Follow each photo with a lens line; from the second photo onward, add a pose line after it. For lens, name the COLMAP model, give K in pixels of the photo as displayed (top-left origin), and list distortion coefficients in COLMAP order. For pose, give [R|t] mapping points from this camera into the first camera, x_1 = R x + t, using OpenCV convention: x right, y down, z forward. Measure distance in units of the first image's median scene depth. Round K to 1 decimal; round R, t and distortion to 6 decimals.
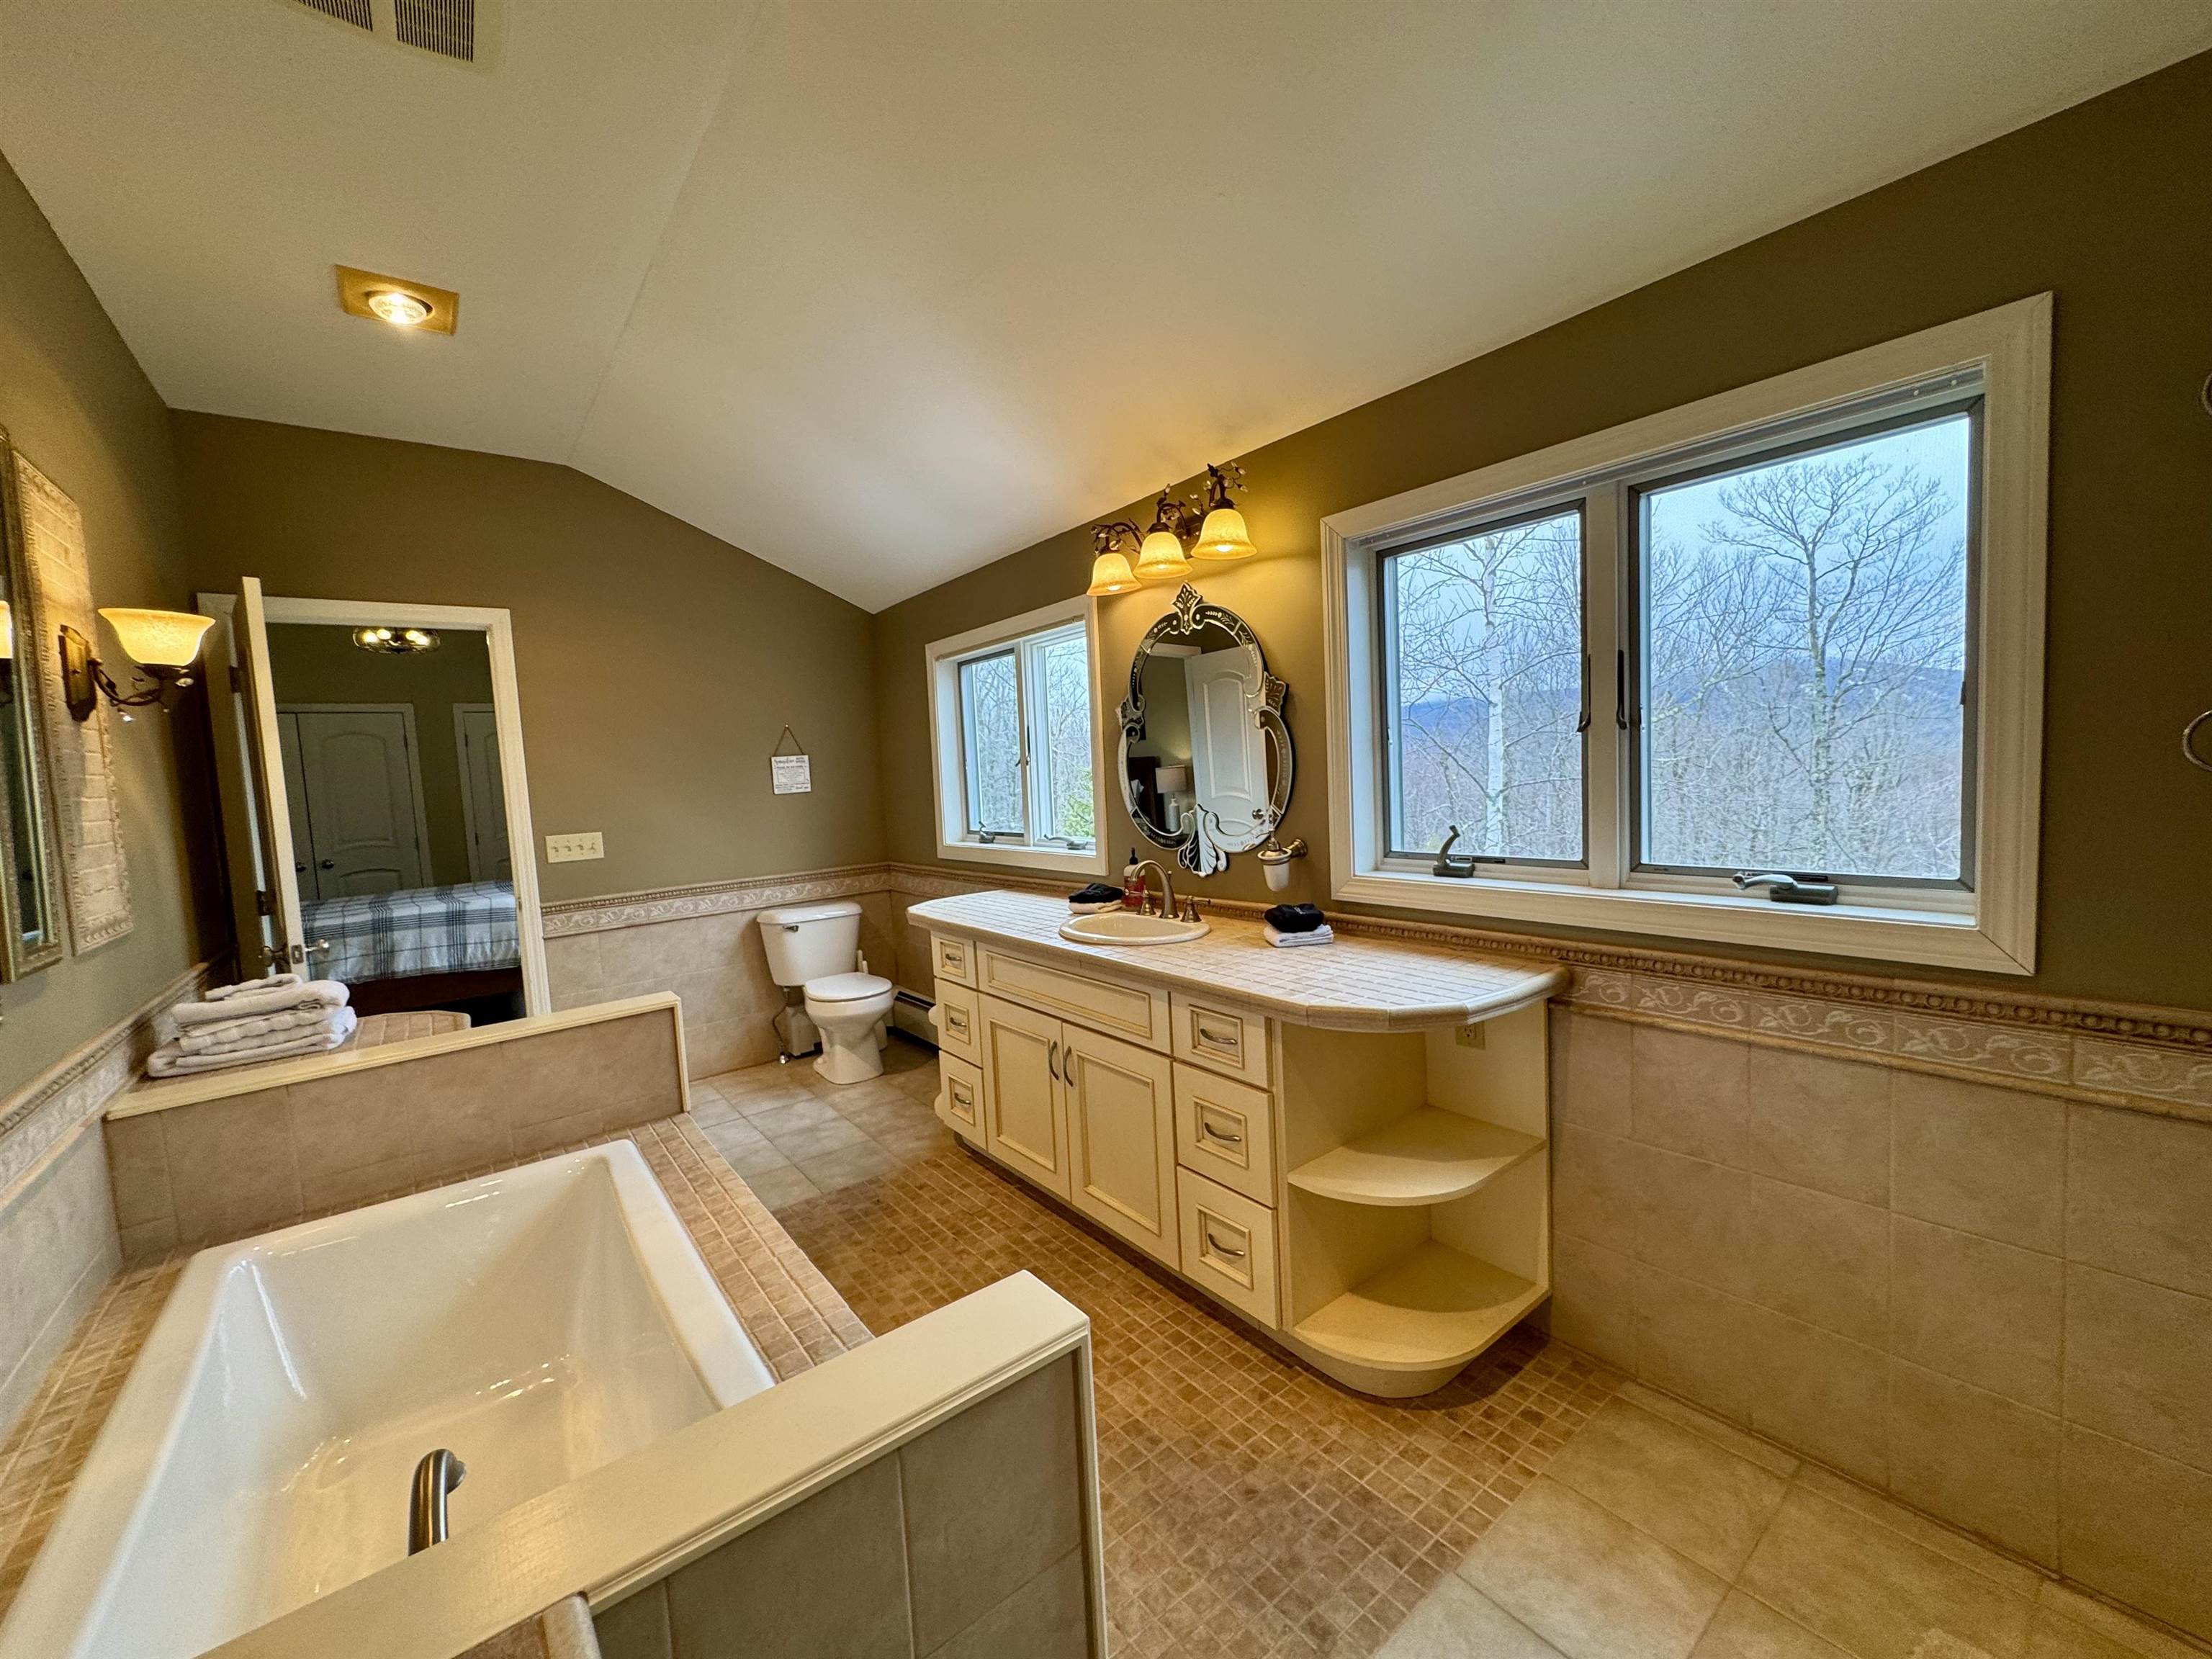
lens RADIAL K [[882.4, 0, 1104.7], [0, 882.4, 833.9], [0, 0, 1]] dist [-0.002120, -0.000837]
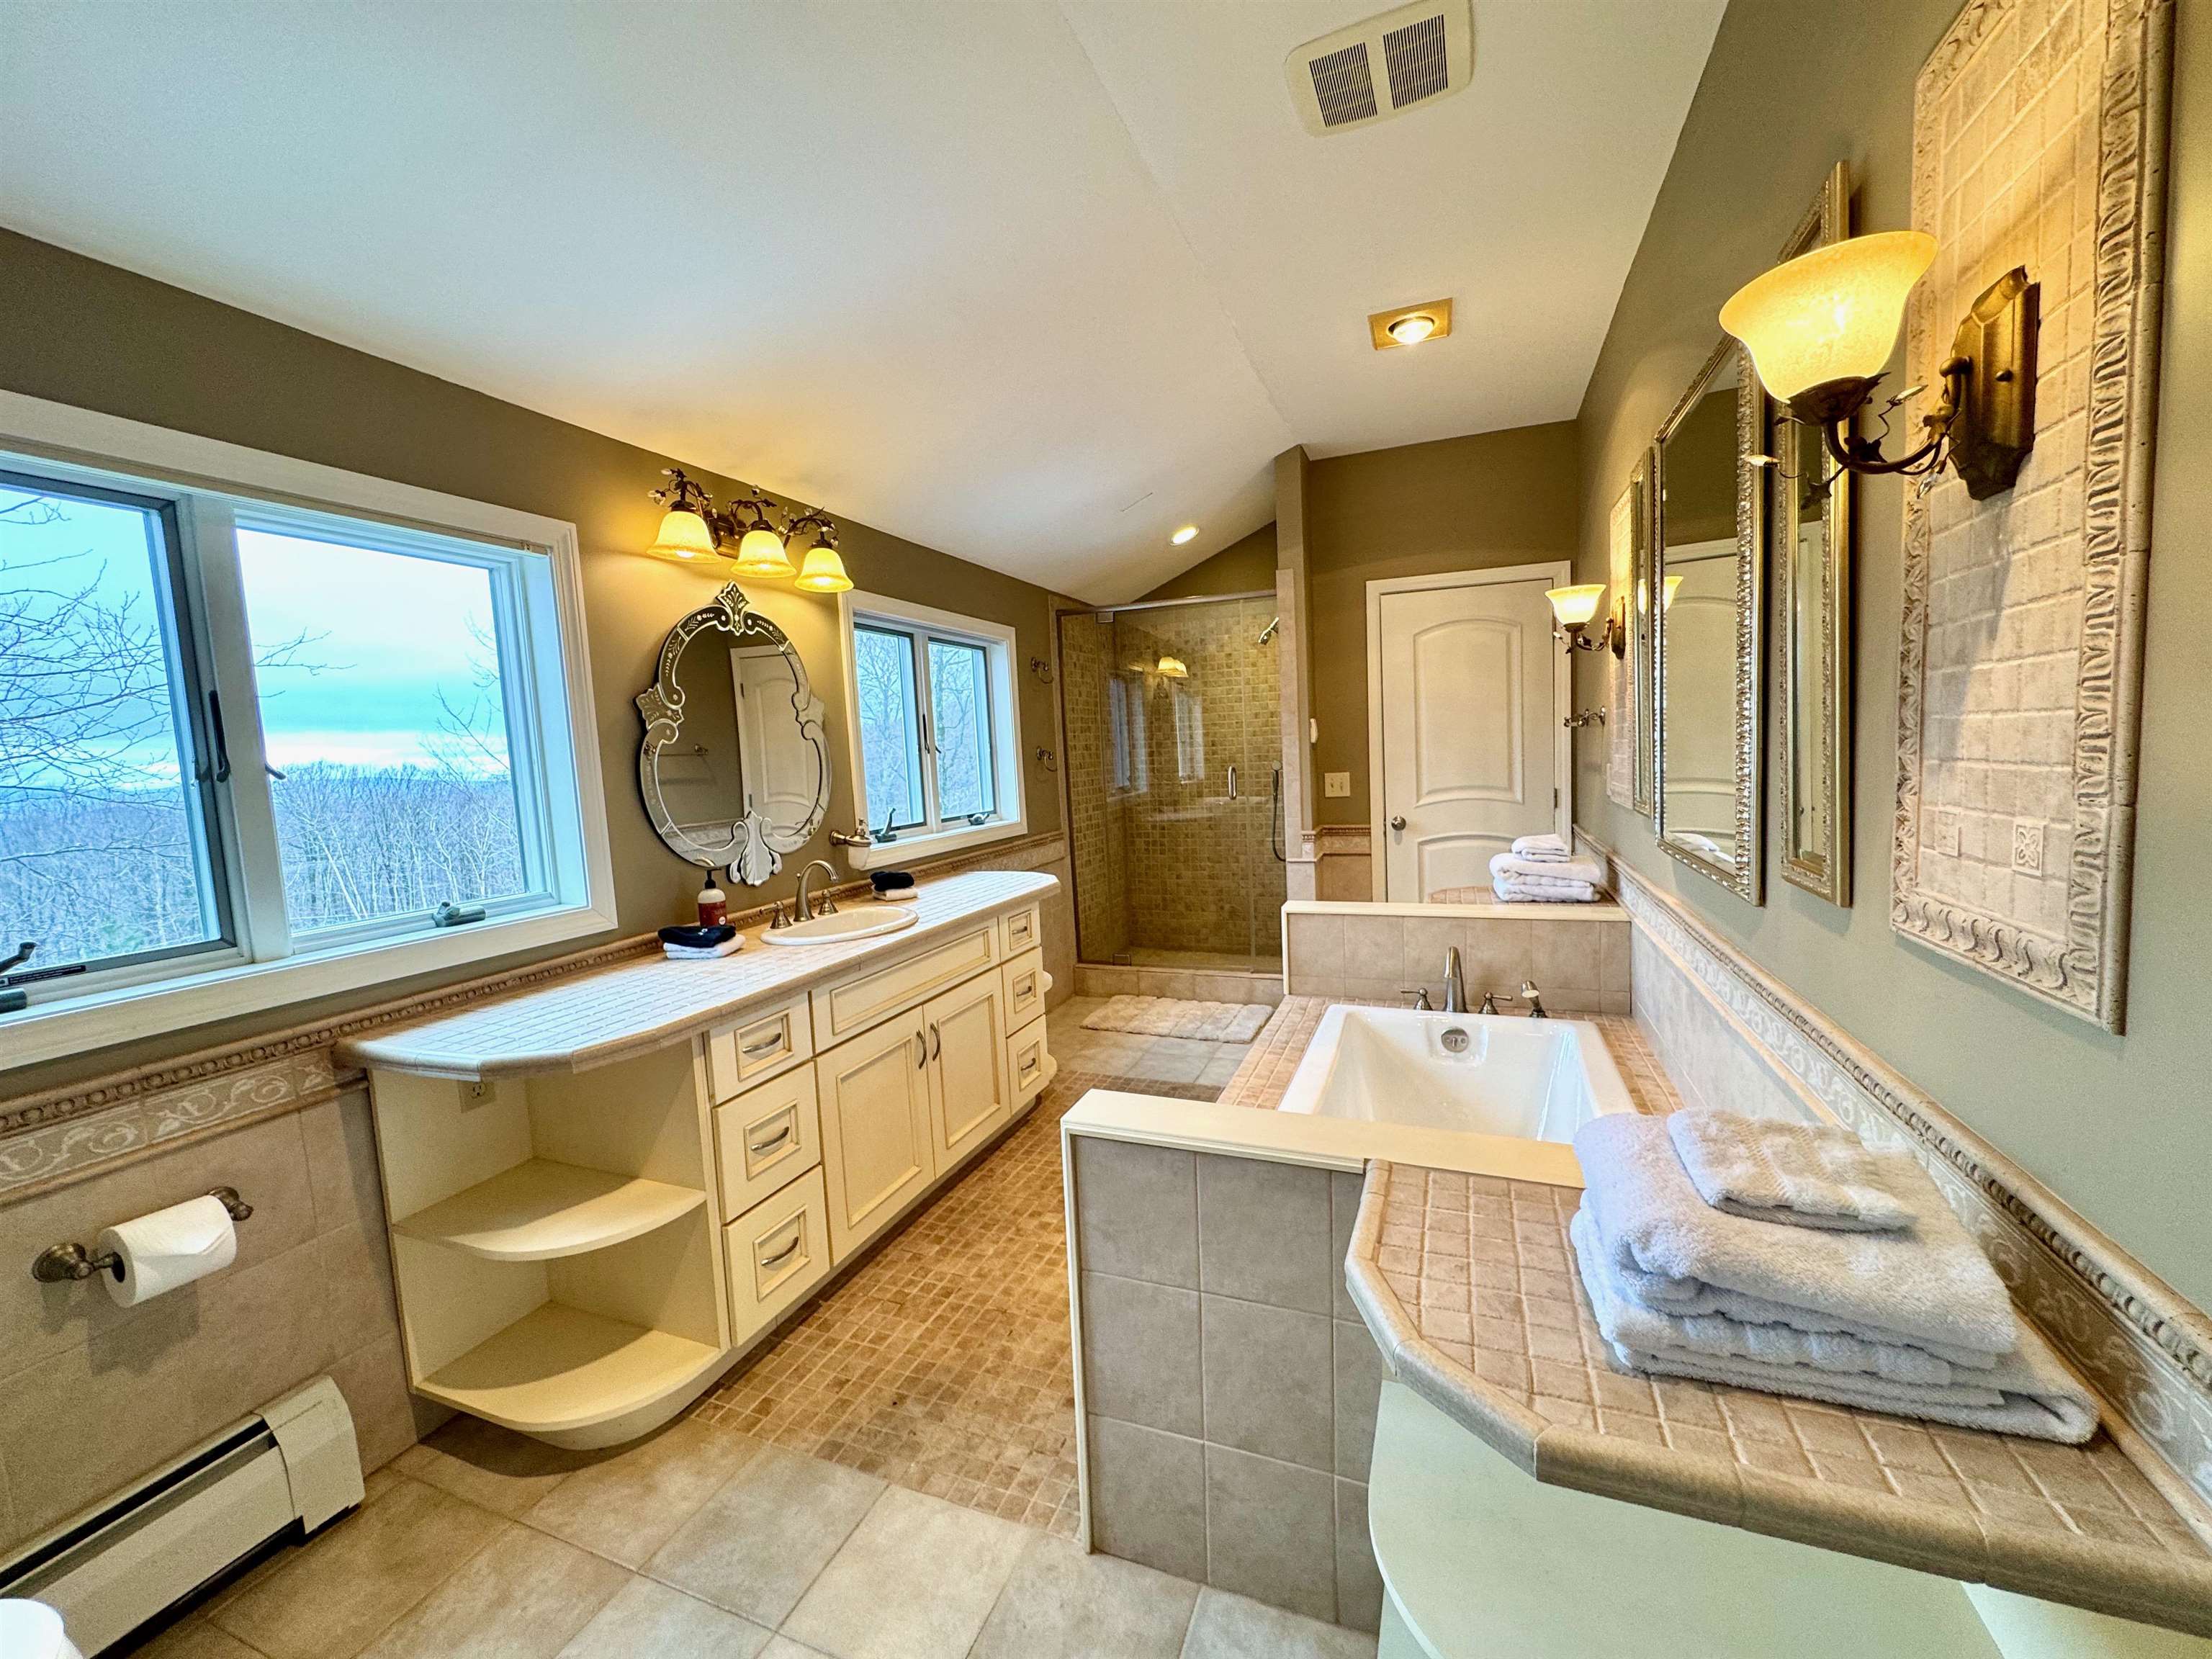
lens RADIAL K [[882.4, 0, 1102.8], [0, 882.4, 829.4], [0, 0, 1]] dist [-0.002120, -0.000837]
pose [[-0.500792, -0.002140, 0.865565, -0.957488], [0.140841, 0.986469, 0.083926, -0.042060], [-0.854032, 0.163937, -0.493714, 1.187497]]
